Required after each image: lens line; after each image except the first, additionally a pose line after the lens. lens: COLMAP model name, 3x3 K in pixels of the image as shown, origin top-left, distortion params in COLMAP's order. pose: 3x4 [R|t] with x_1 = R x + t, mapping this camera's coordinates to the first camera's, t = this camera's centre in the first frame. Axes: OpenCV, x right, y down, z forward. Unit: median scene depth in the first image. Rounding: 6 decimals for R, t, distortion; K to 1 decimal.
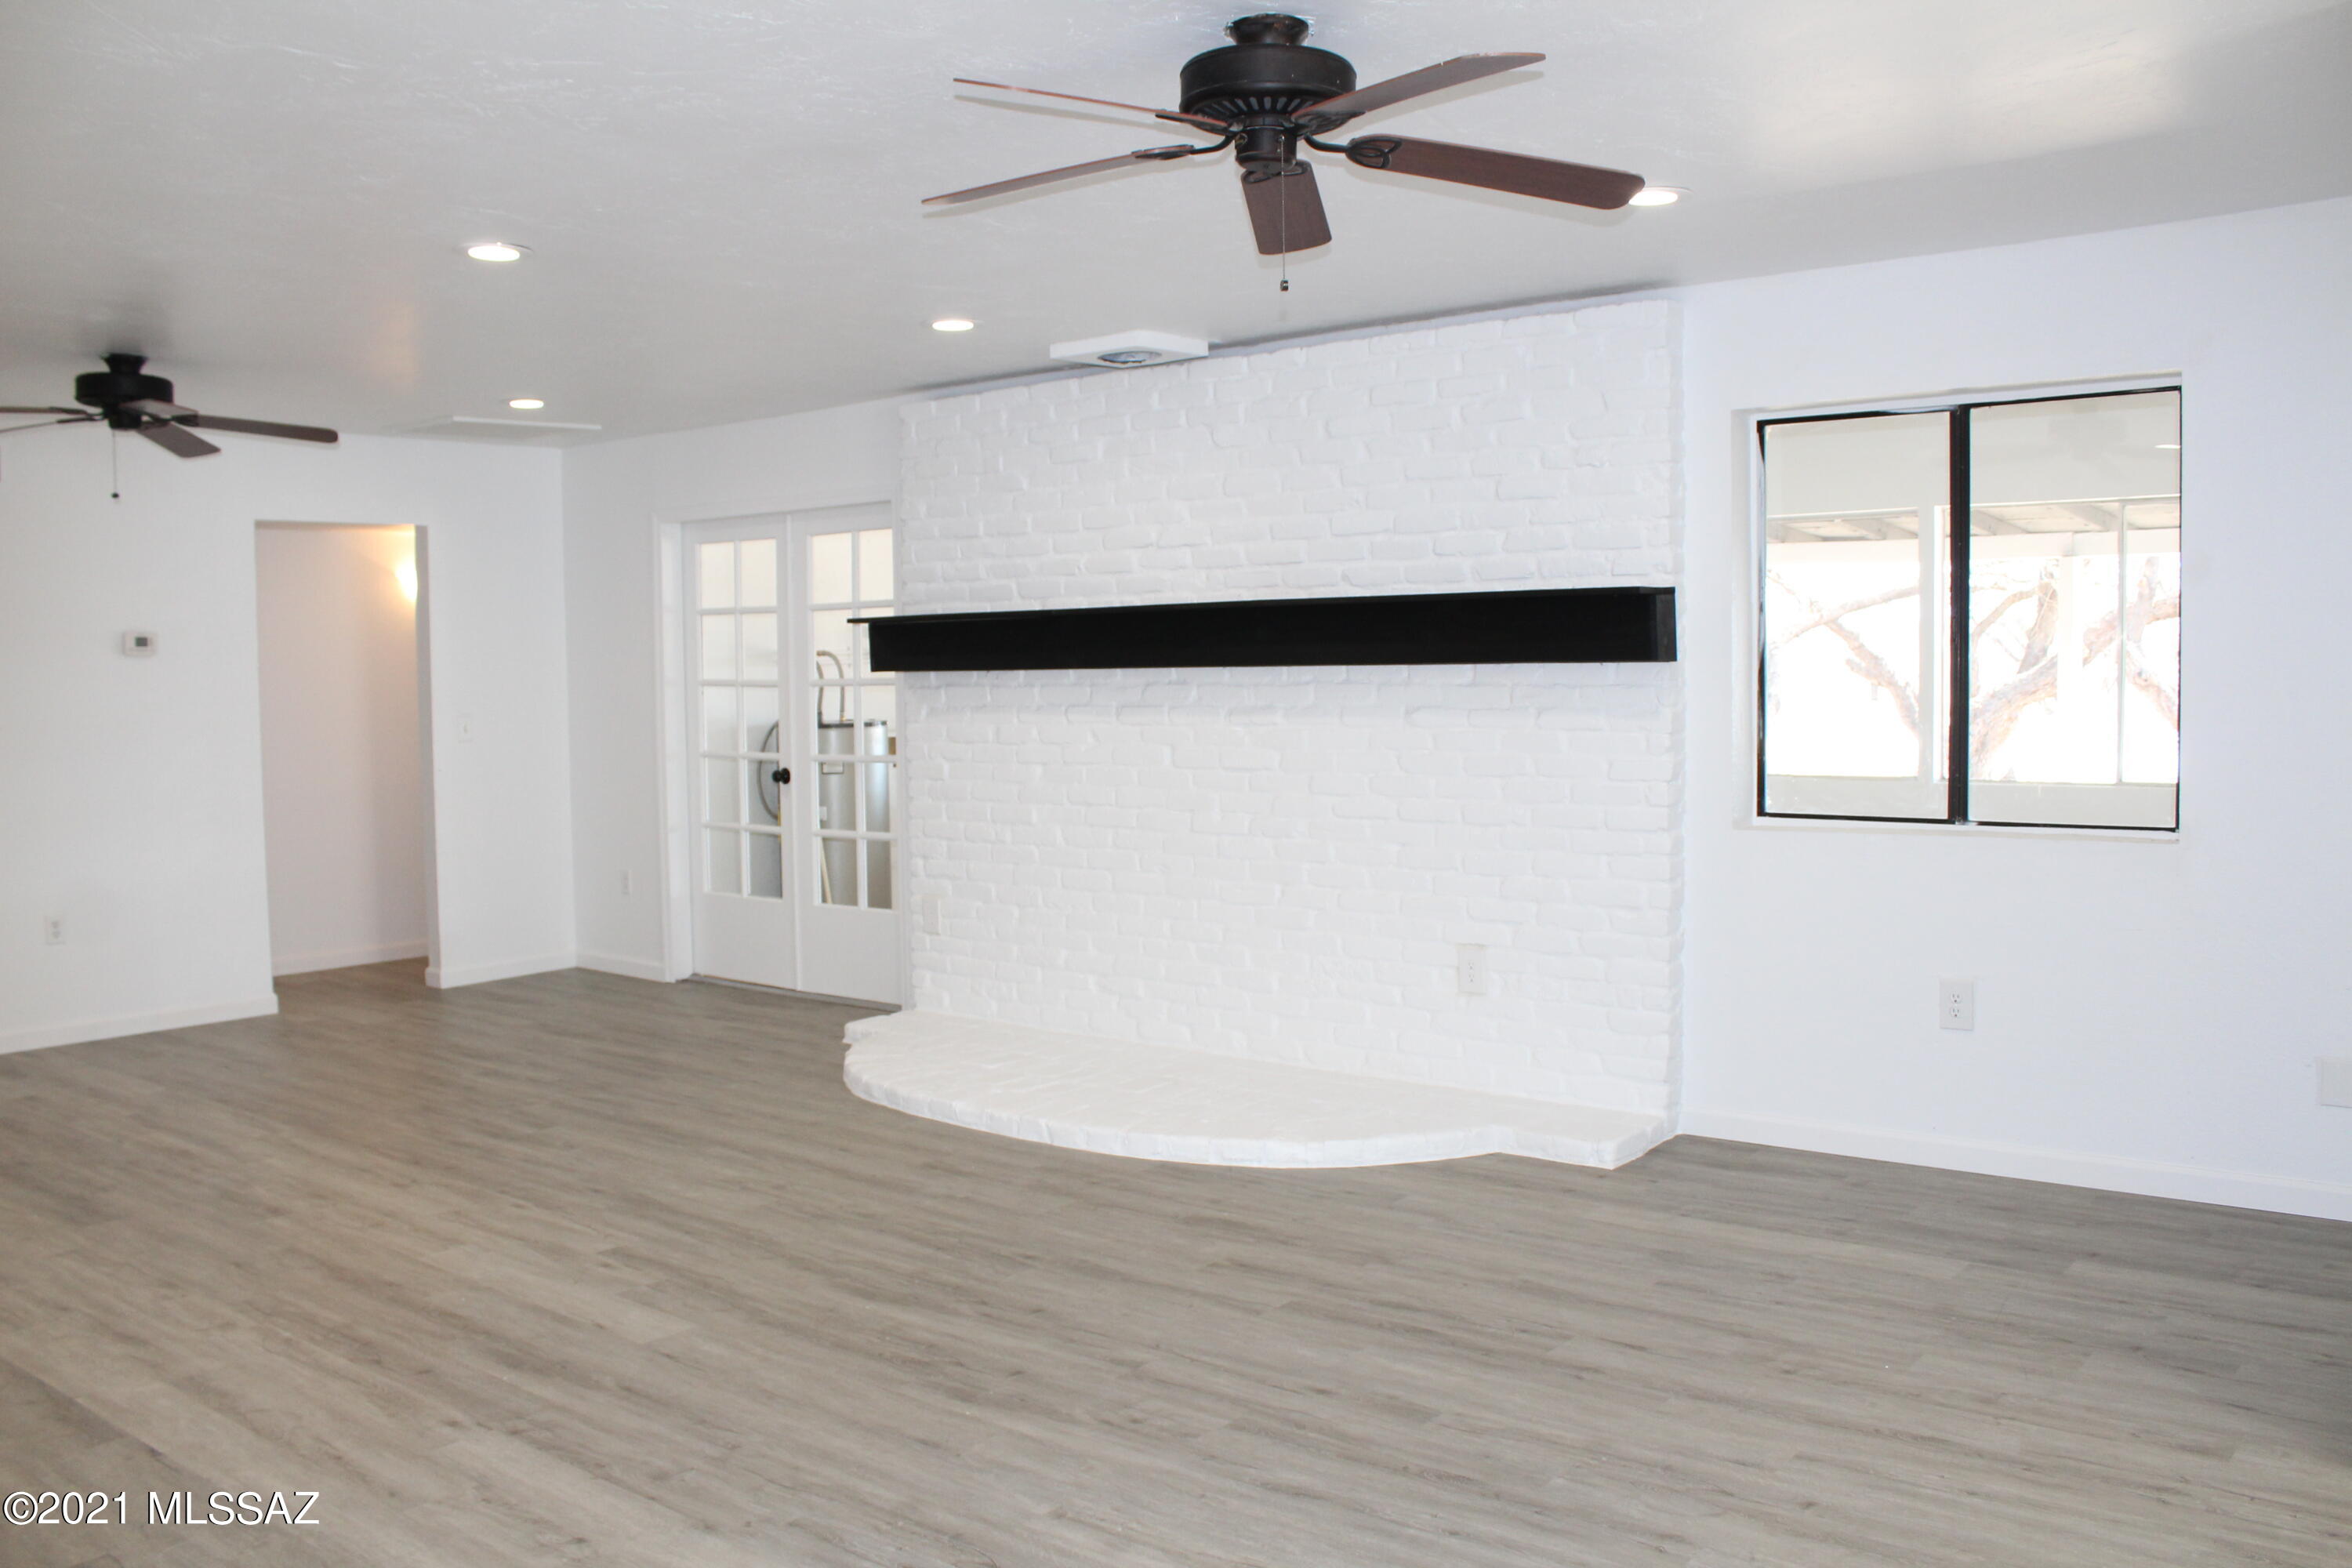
lens RADIAL K [[1941.3, 0, 1154.5], [0, 1941.3, 782.6], [0, 0, 1]] dist [-0.168738, 0.152838]
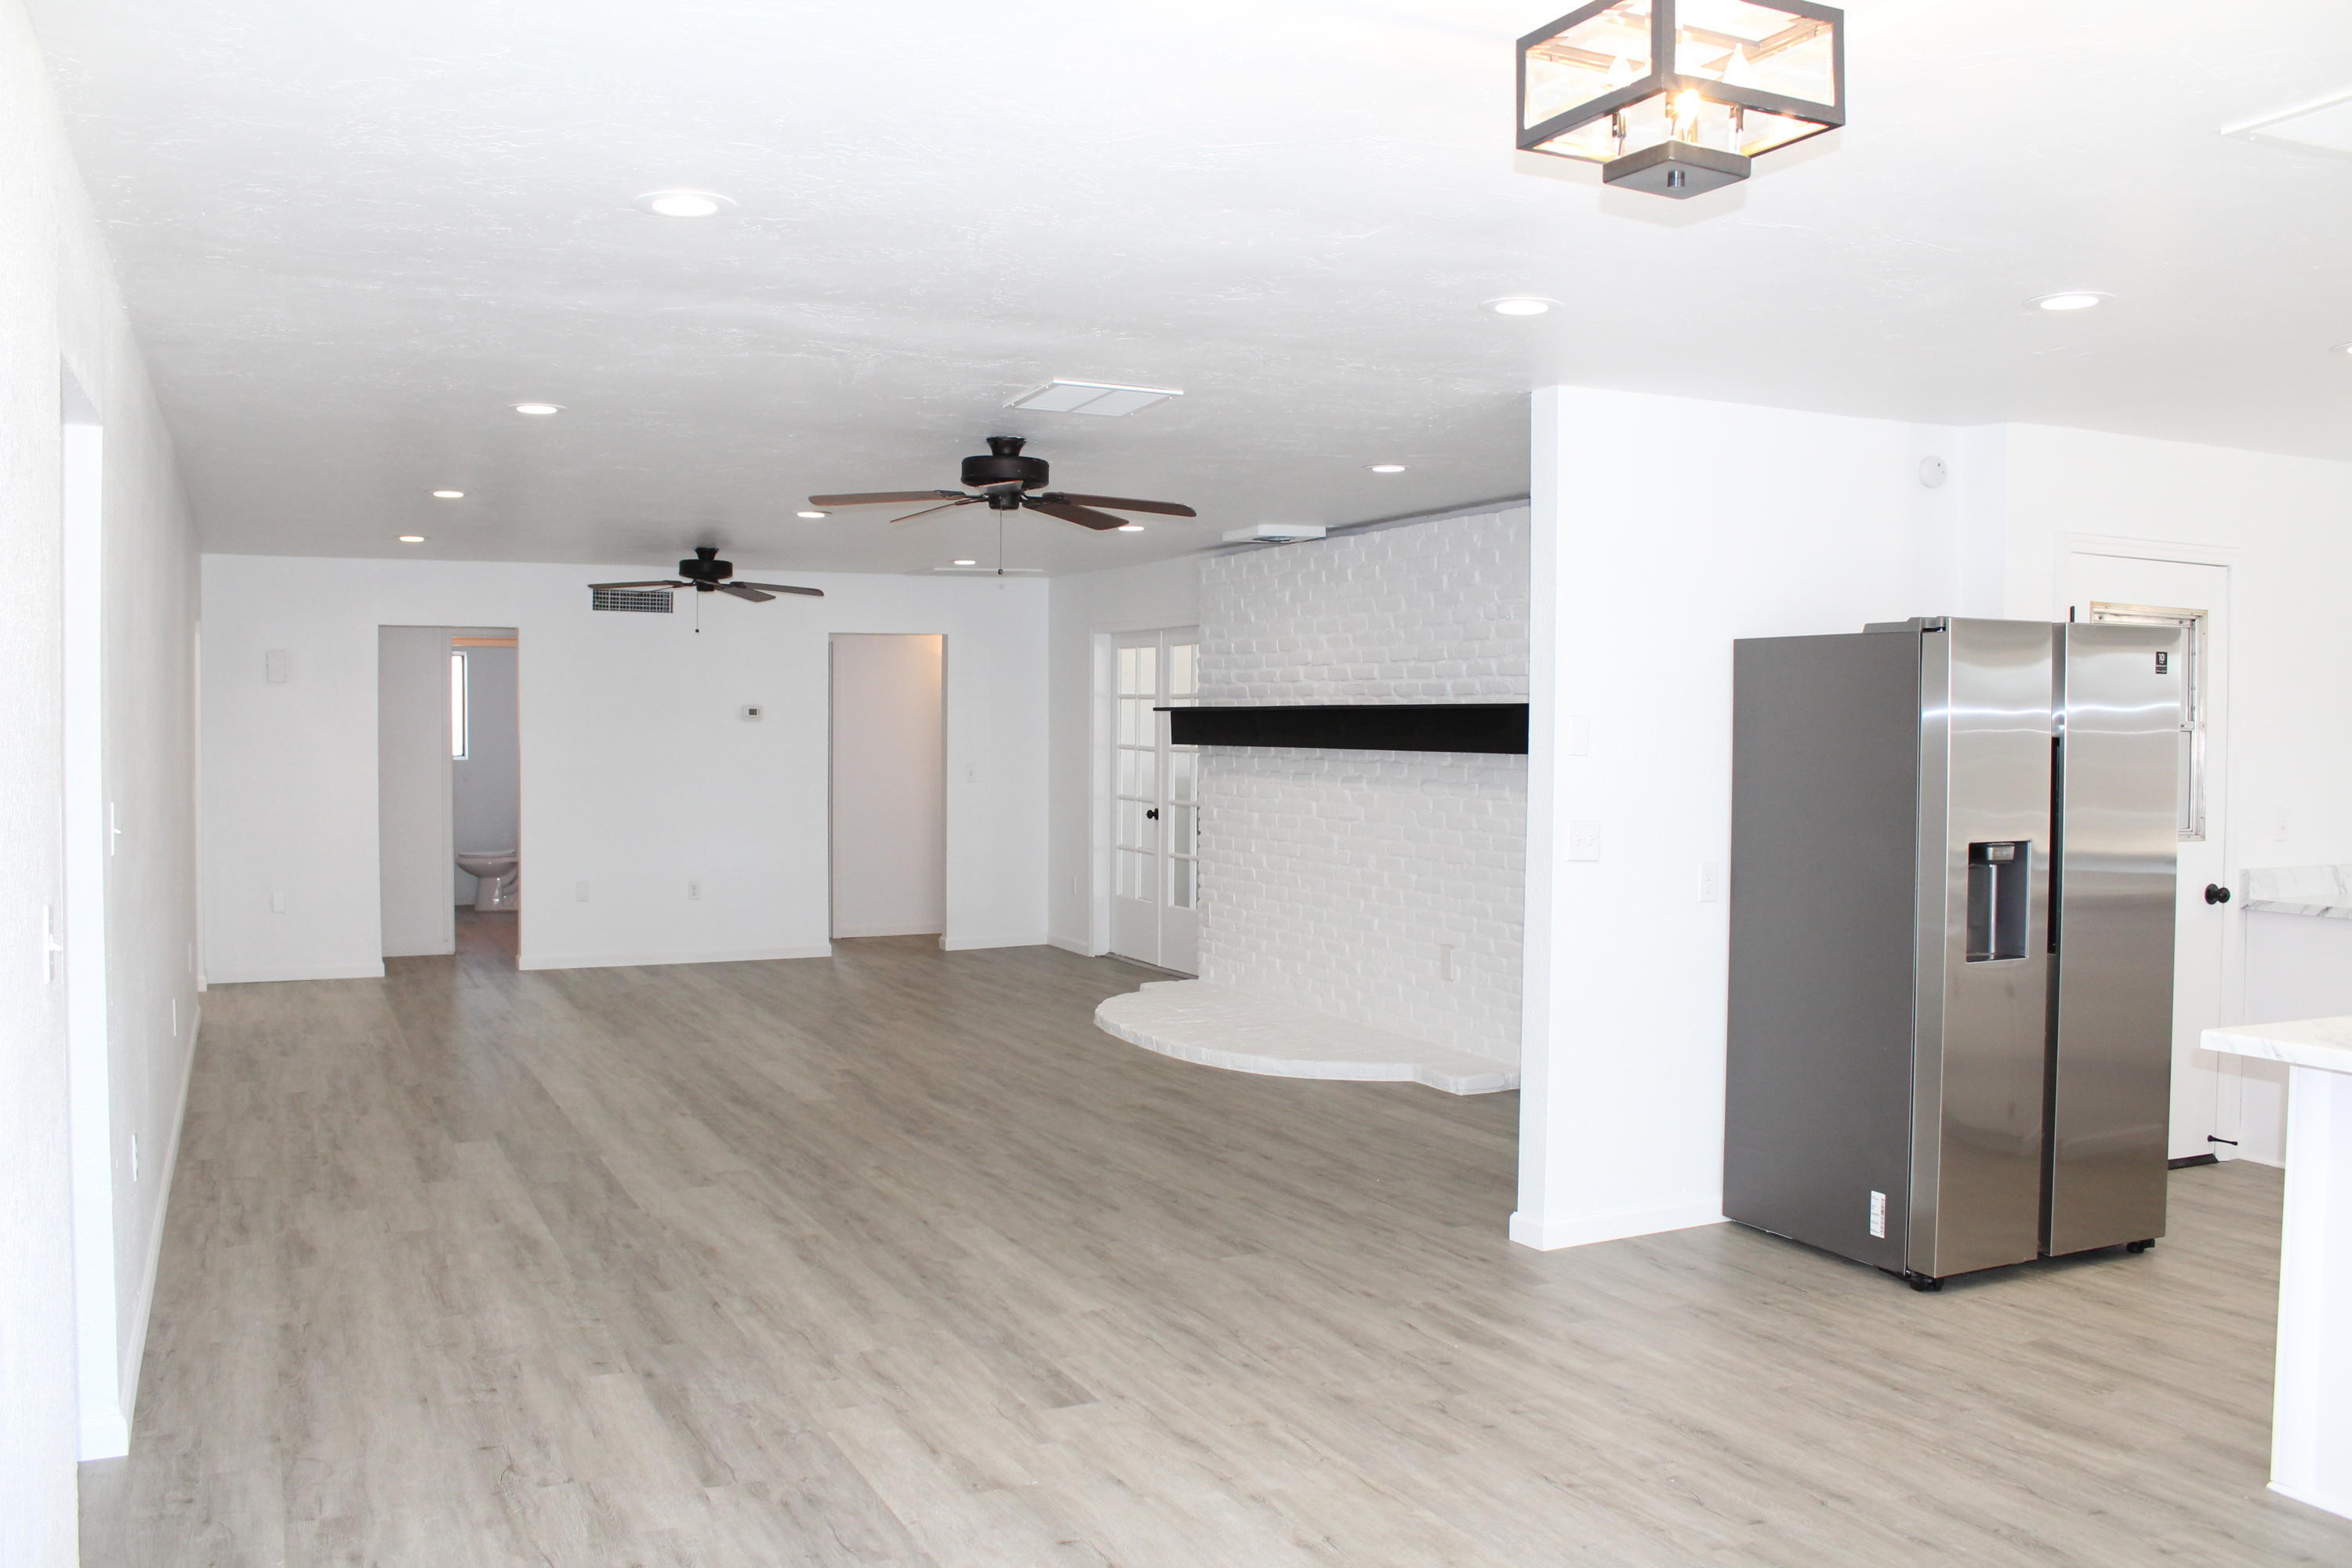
lens RADIAL K [[1941.3, 0, 1154.5], [0, 1941.3, 782.6], [0, 0, 1]] dist [-0.168738, 0.152838]
pose [[0.904233, 0.030107, -0.425976, 0.514206], [-0.040257, 0.999079, -0.014843, -0.006659], [0.425137, 0.030570, 0.904613, -0.363866]]
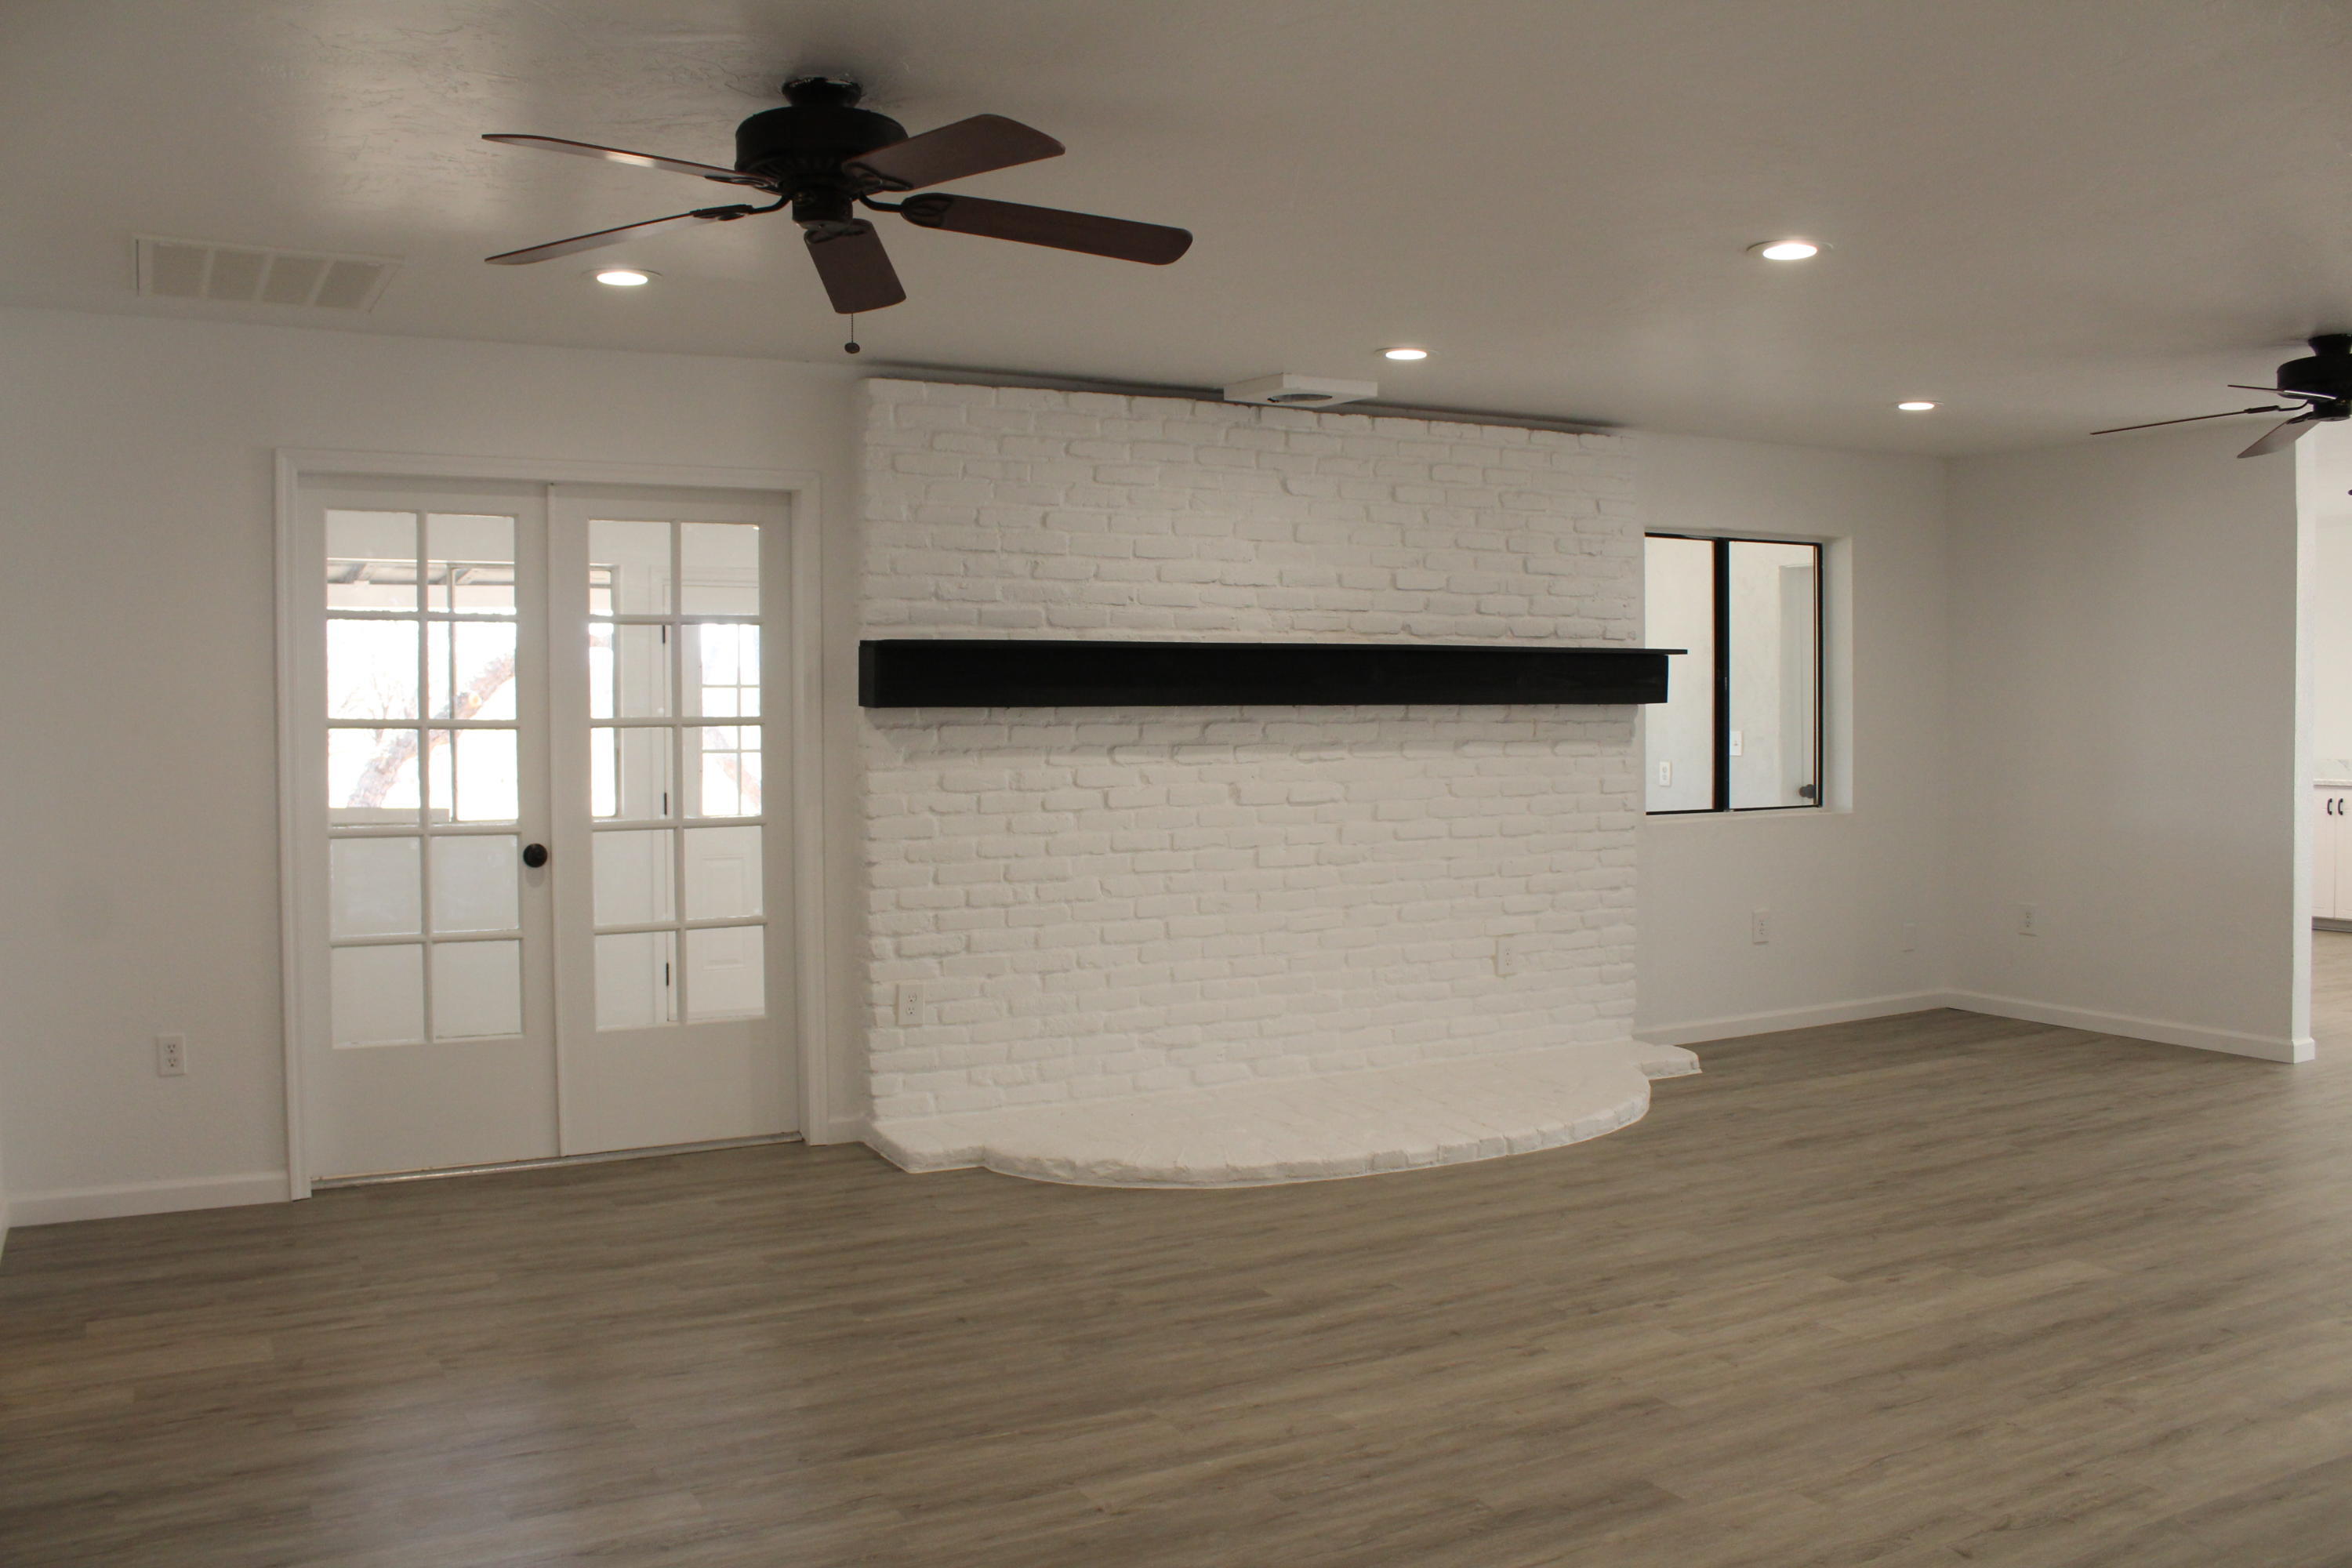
lens RADIAL K [[1941.3, 0, 1154.5], [0, 1941.3, 782.6], [0, 0, 1]] dist [-0.168738, 0.152838]
pose [[0.385388, -0.027171, 0.922354, -0.924070], [0.053052, 0.998565, 0.007249, -0.028734], [-0.921228, 0.046139, 0.386277, 0.647222]]
